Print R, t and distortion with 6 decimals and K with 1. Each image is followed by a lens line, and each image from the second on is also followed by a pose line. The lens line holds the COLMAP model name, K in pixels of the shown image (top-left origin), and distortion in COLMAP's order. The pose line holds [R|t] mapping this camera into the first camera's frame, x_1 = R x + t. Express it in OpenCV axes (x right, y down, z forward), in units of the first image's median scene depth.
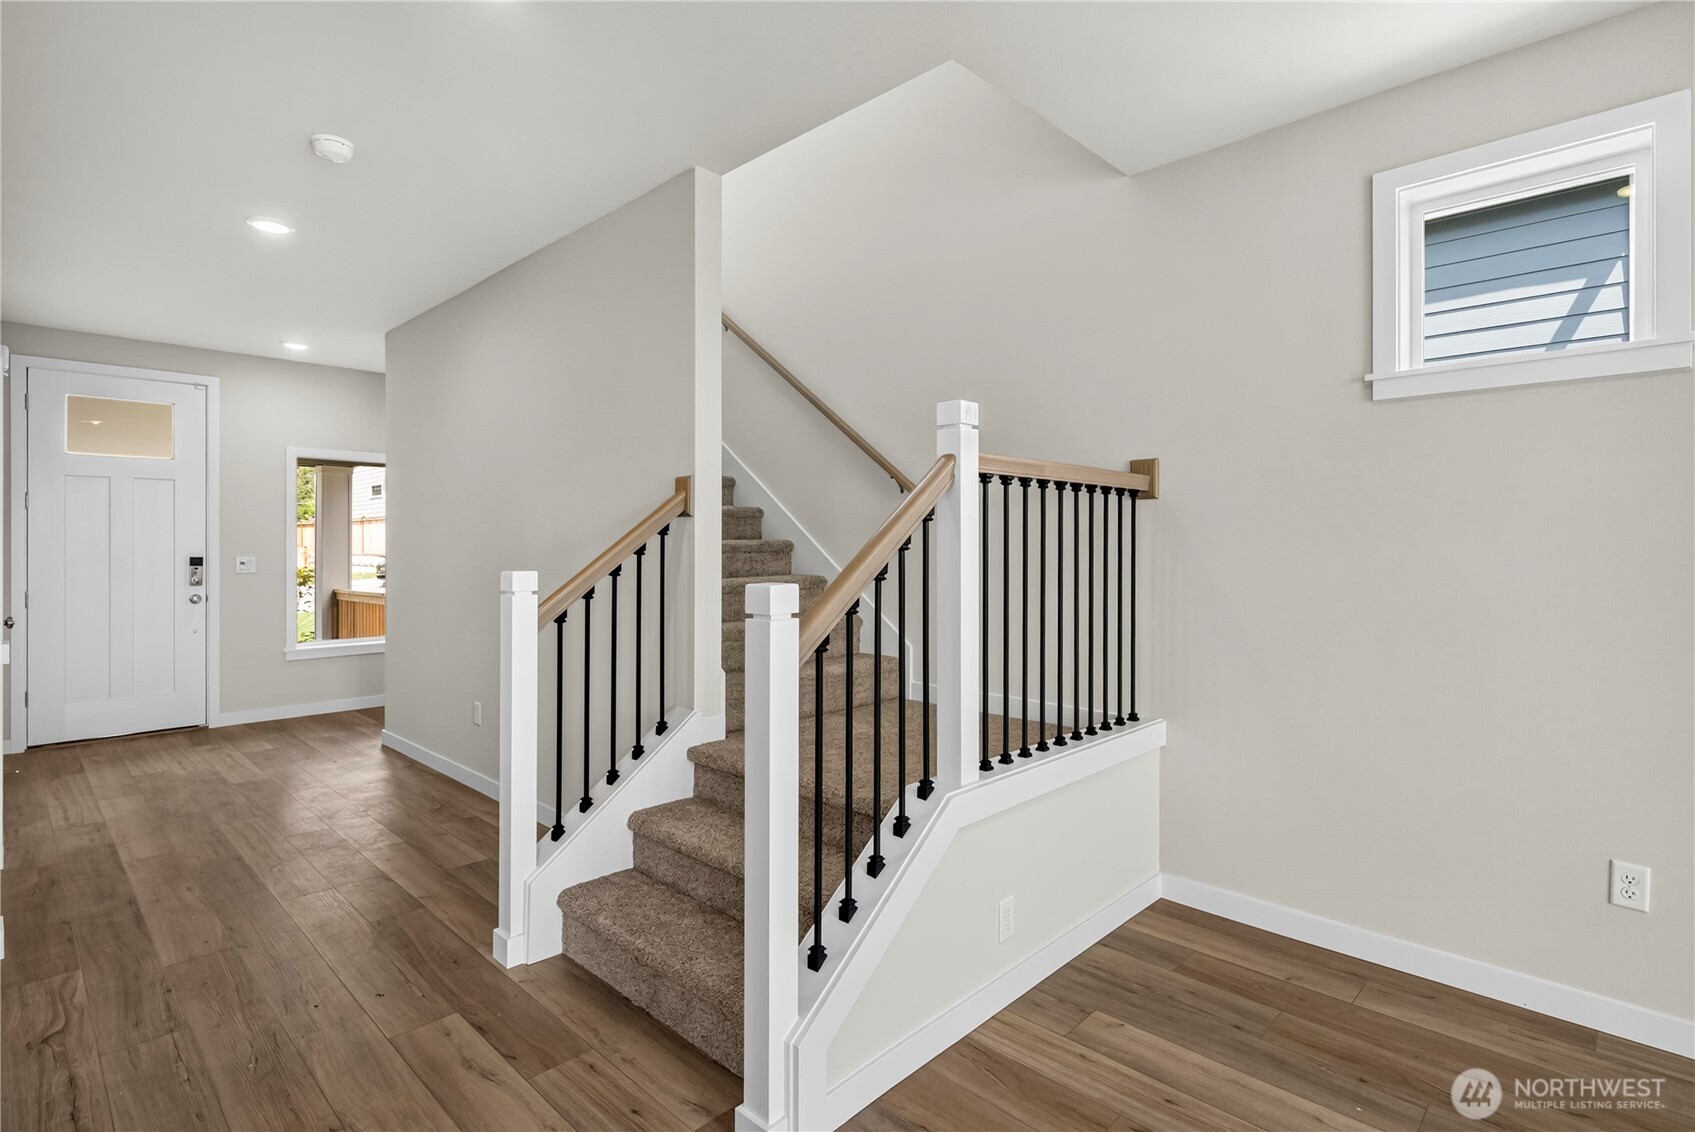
lens RADIAL K [[831.7, 0, 848.1], [0, 831.7, 543.7], [0, 0, 1]] dist [0.000937, 0.000164]
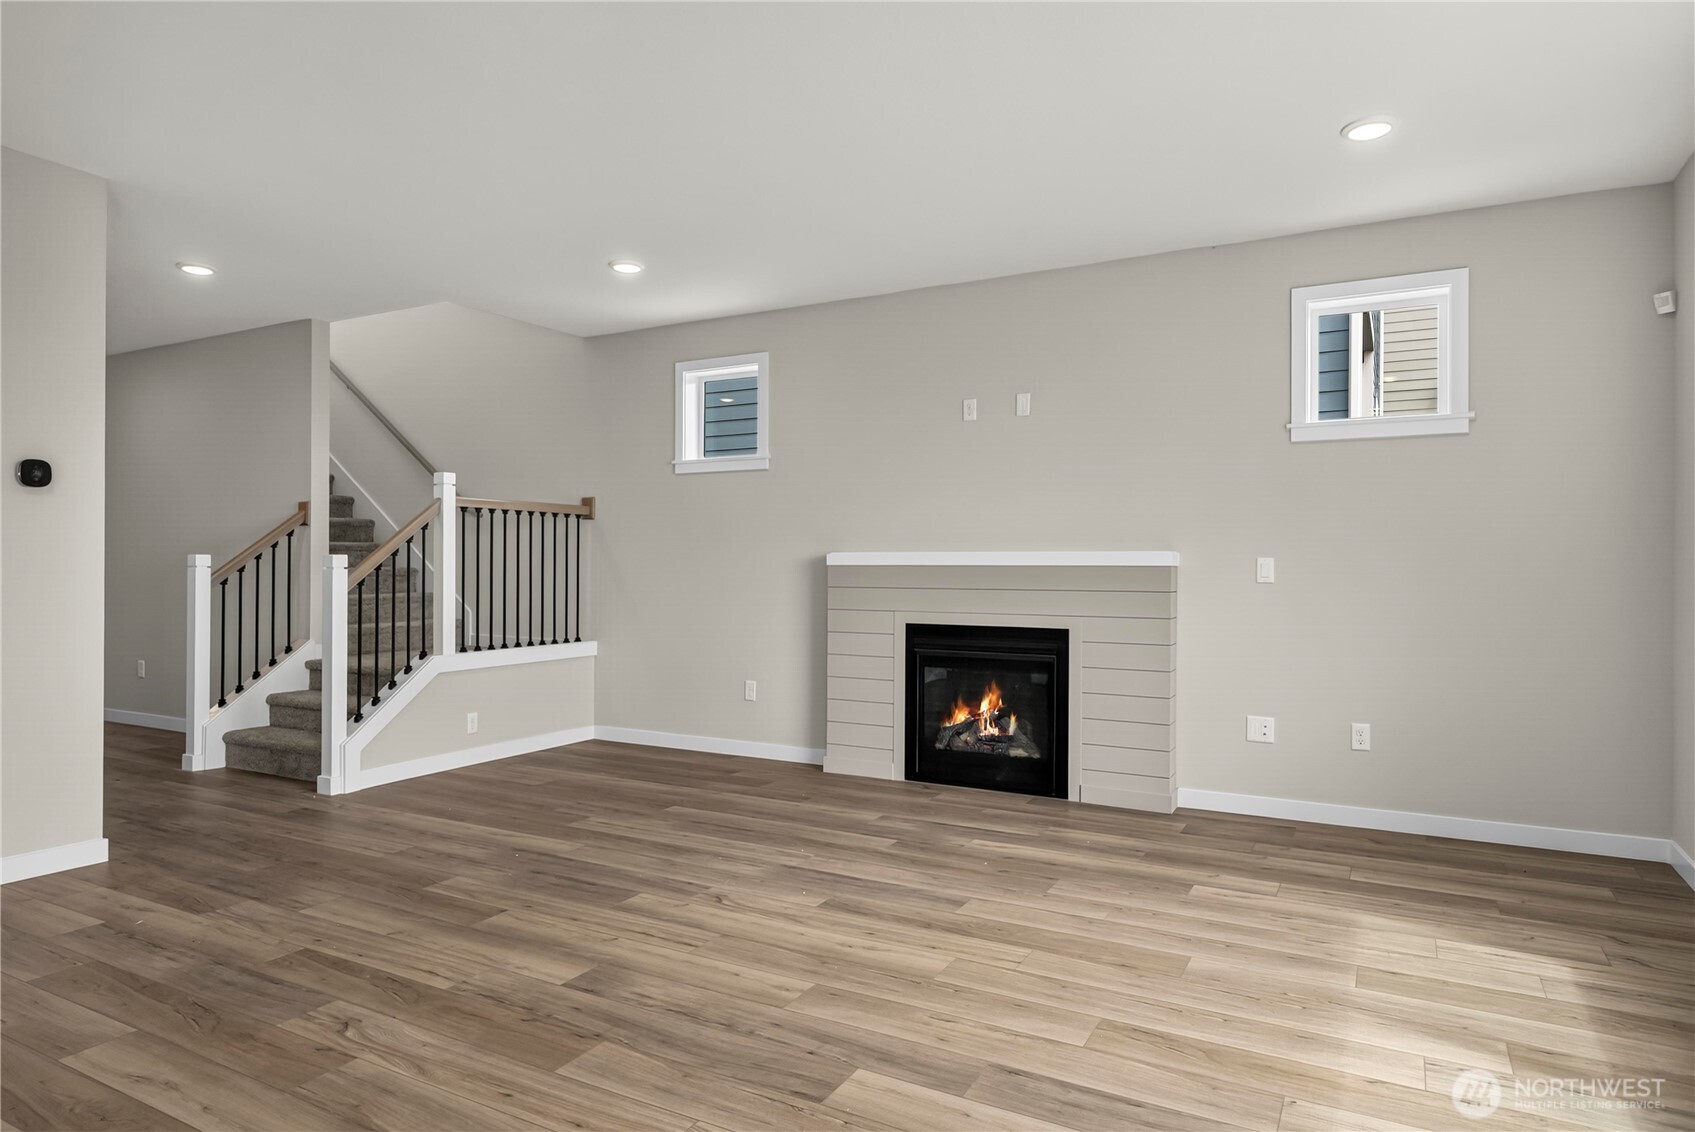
lens RADIAL K [[999.0, 0, 846.9], [0, 999.0, 563.7], [0, 0, 1]] dist [-0.000298, -0.001165]
pose [[0.962950, 0.003260, 0.269659, 0.359045], [-0.004368, 0.999984, 0.003508, 0.036958], [-0.269644, -0.004556, 0.962949, -1.410102]]
